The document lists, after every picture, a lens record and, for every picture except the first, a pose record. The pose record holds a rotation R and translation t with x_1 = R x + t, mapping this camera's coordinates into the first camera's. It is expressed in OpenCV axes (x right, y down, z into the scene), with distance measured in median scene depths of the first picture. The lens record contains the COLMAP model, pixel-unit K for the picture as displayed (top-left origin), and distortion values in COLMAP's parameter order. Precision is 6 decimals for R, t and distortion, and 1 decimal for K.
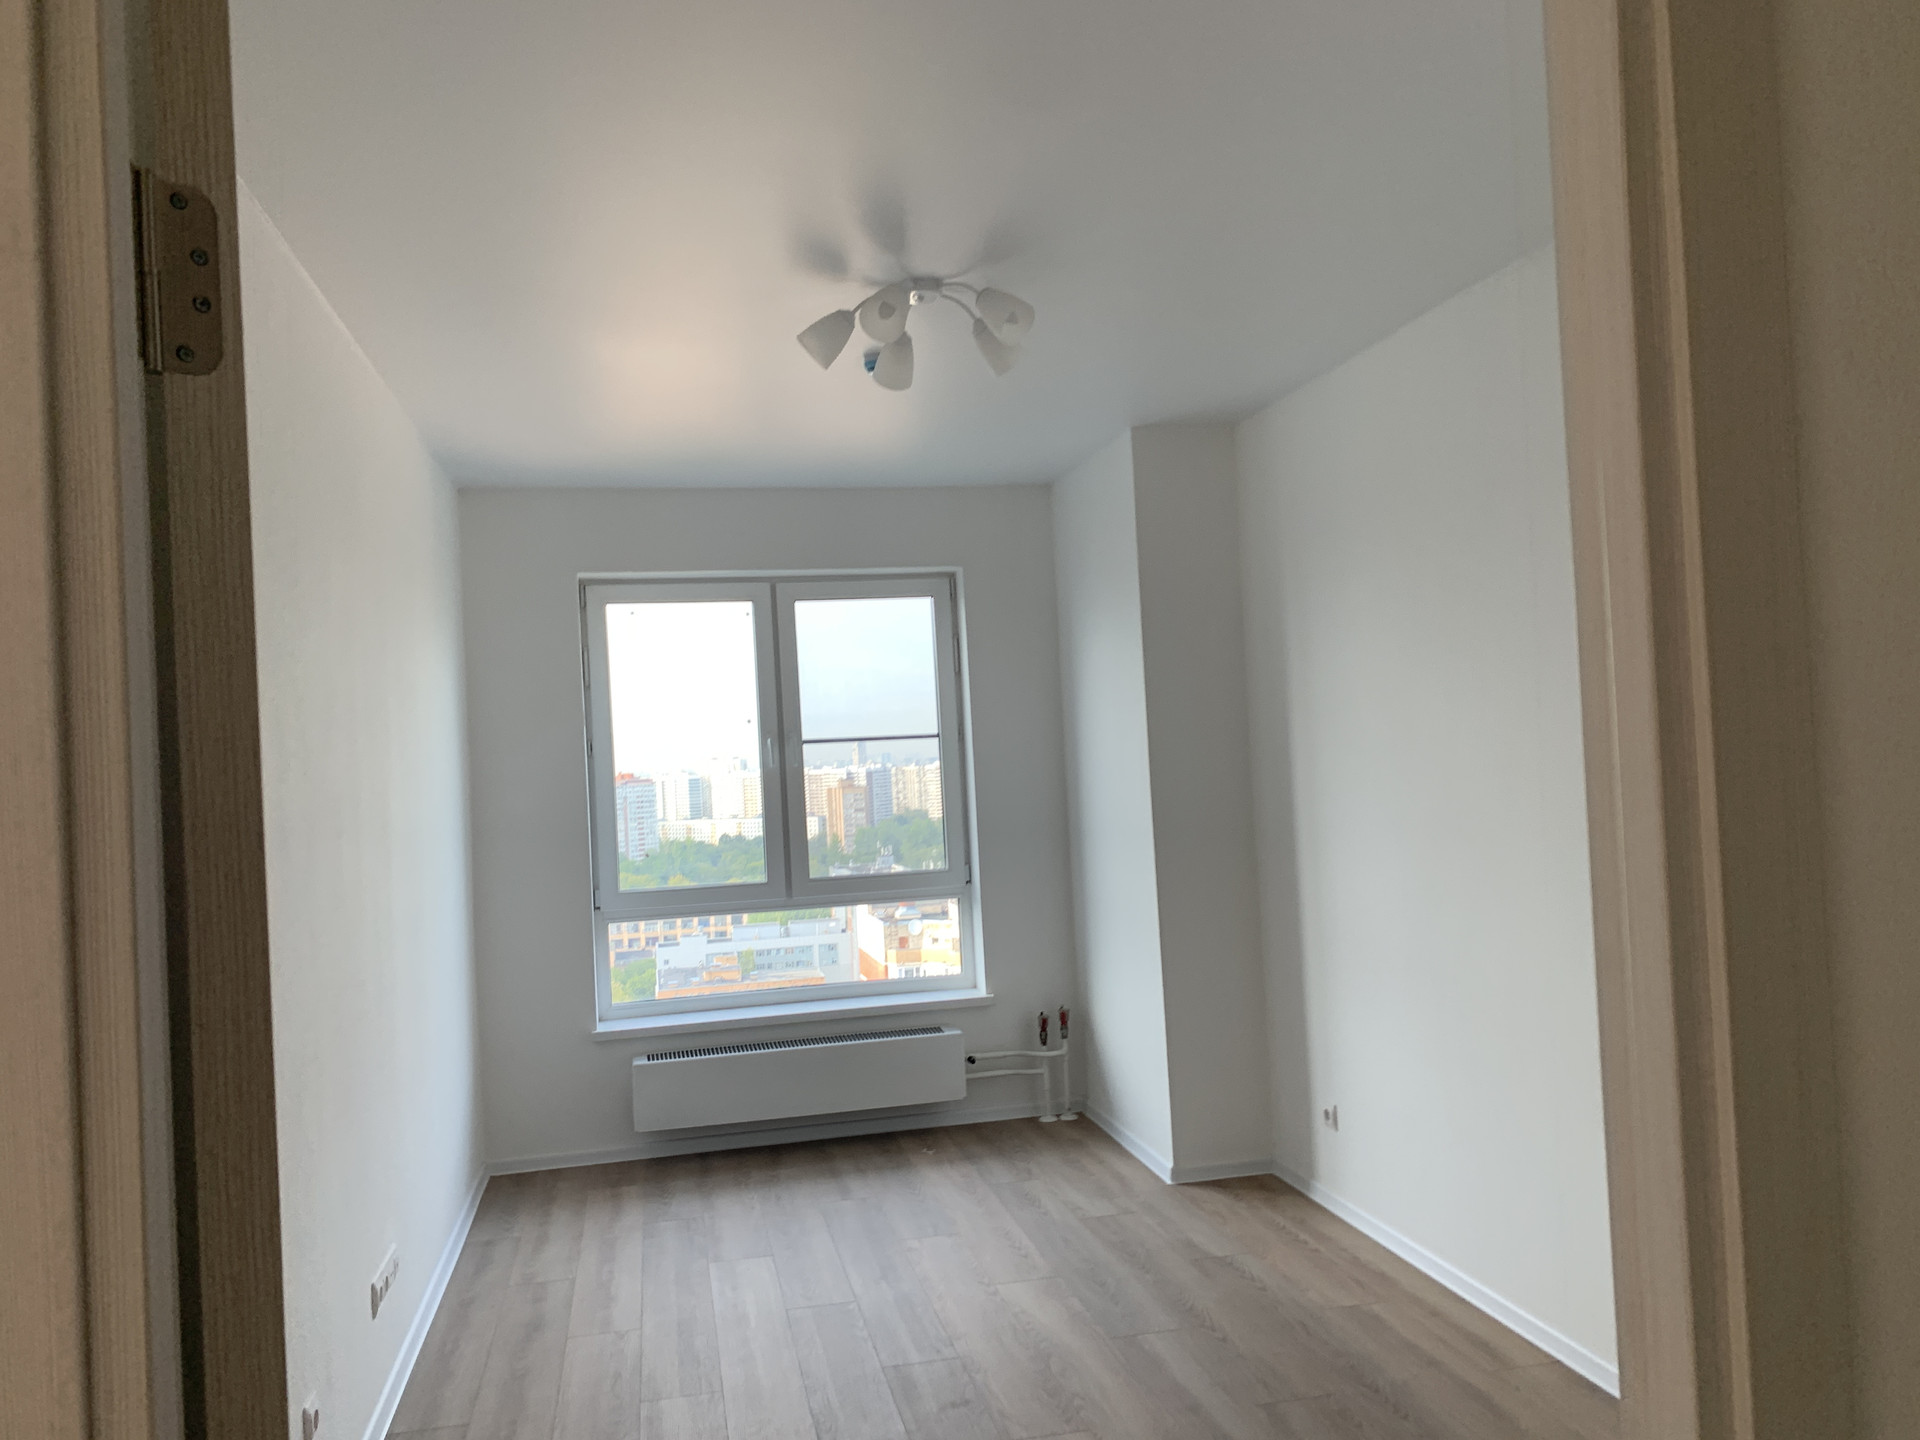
lens RADIAL K [[1464.7, 0, 962.6], [0, 1464.7, 748.5], [0, 0, 1]] dist [0.059979, -0.066736]
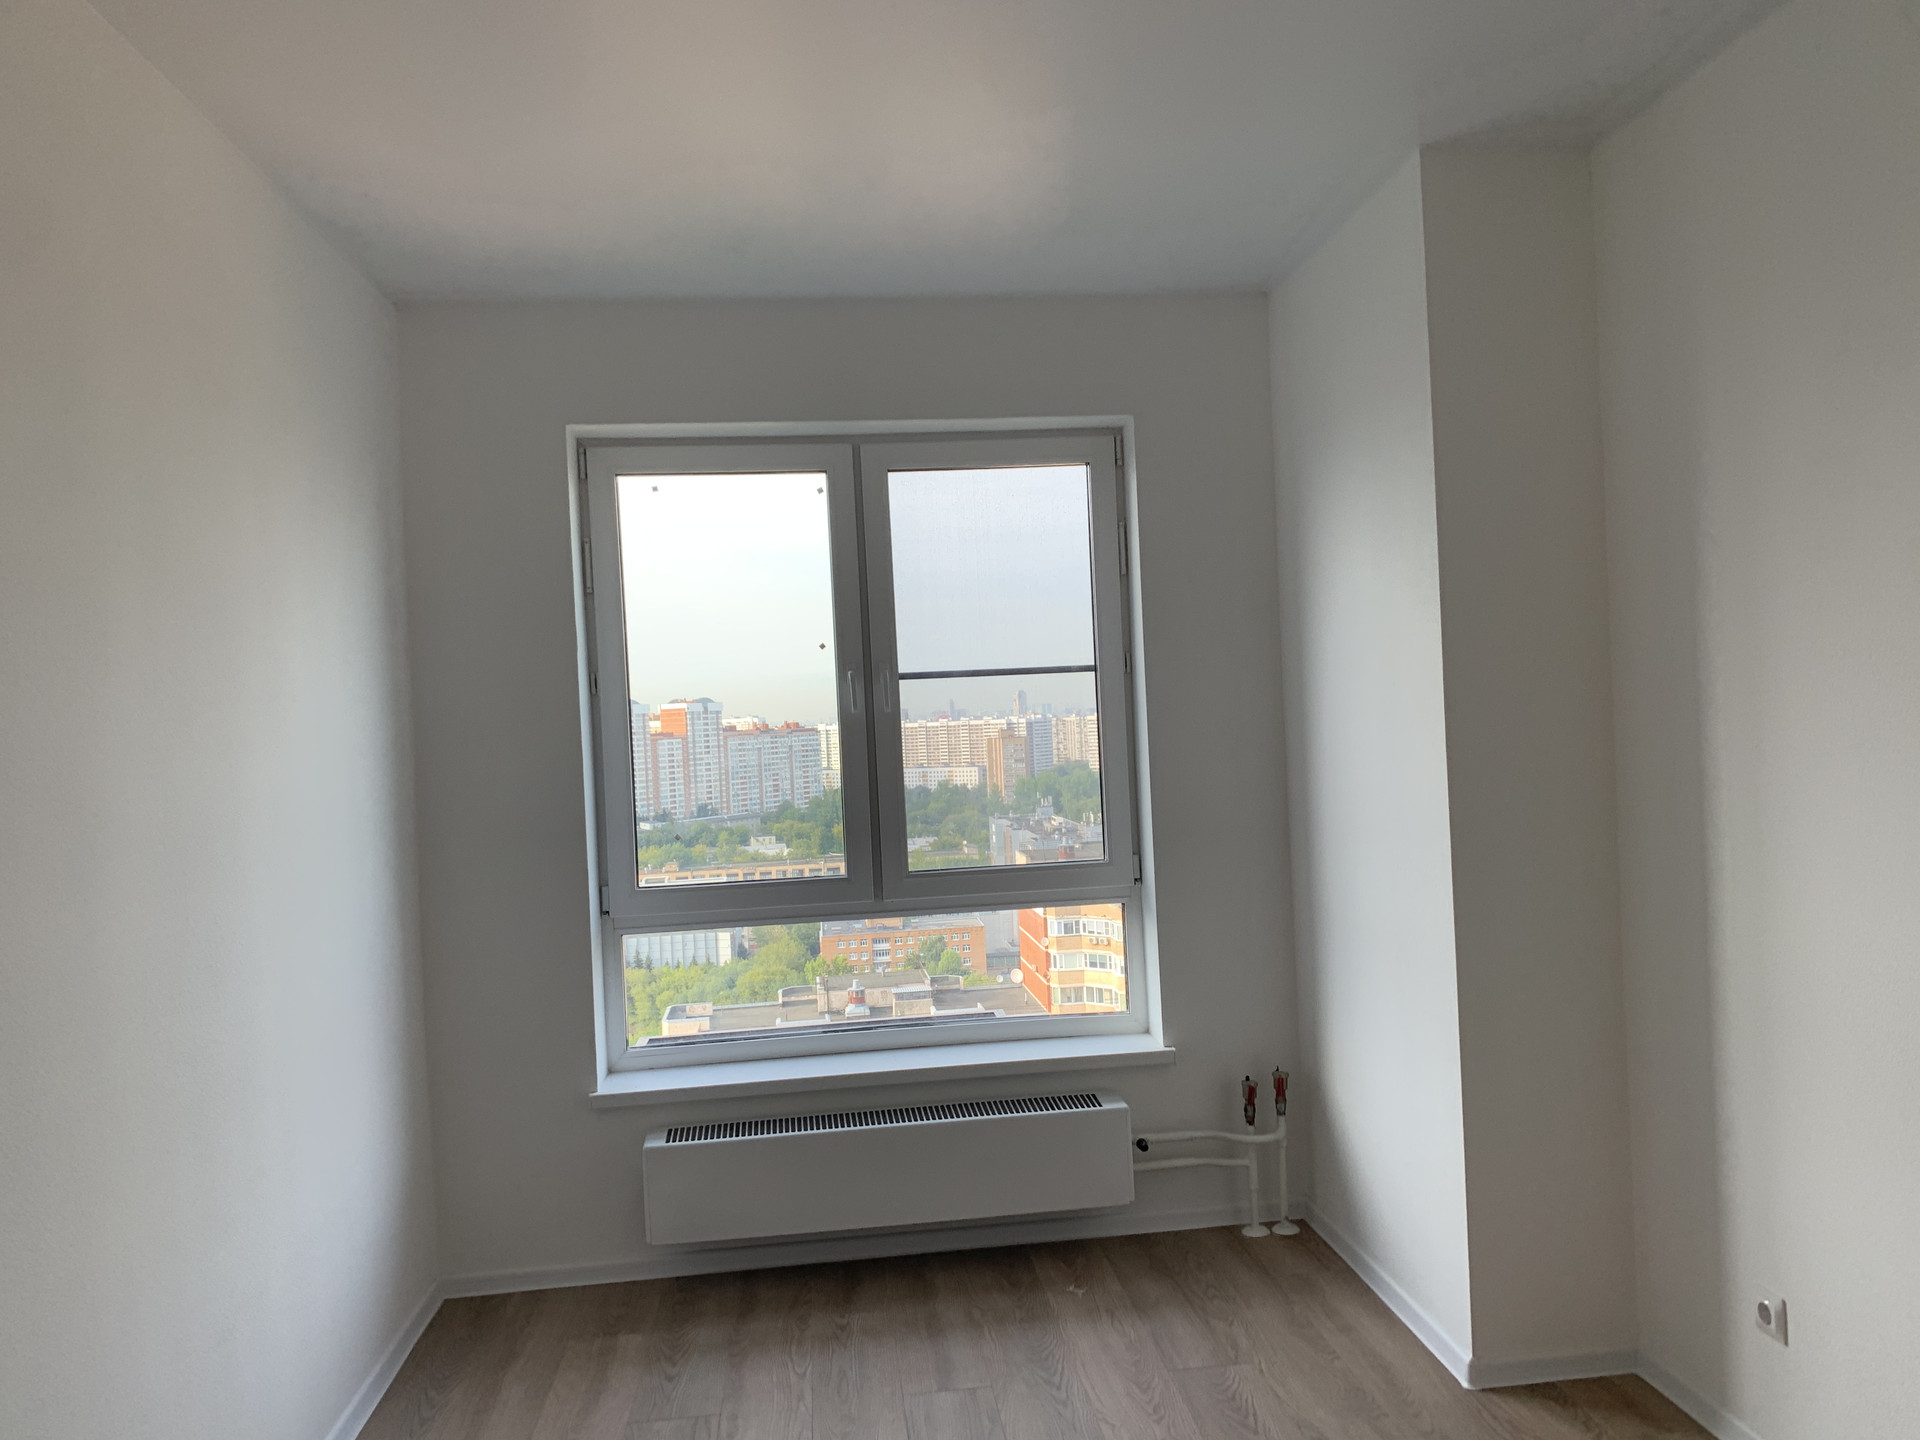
lens RADIAL K [[1464.7, 0, 962.6], [0, 1464.7, 748.5], [0, 0, 1]] dist [0.059979, -0.066736]
pose [[0.993996, 0.006638, -0.109211, -0.003395], [-0.002948, 0.999420, 0.033913, 0.006354], [0.109373, -0.033387, 0.993440, 0.325176]]
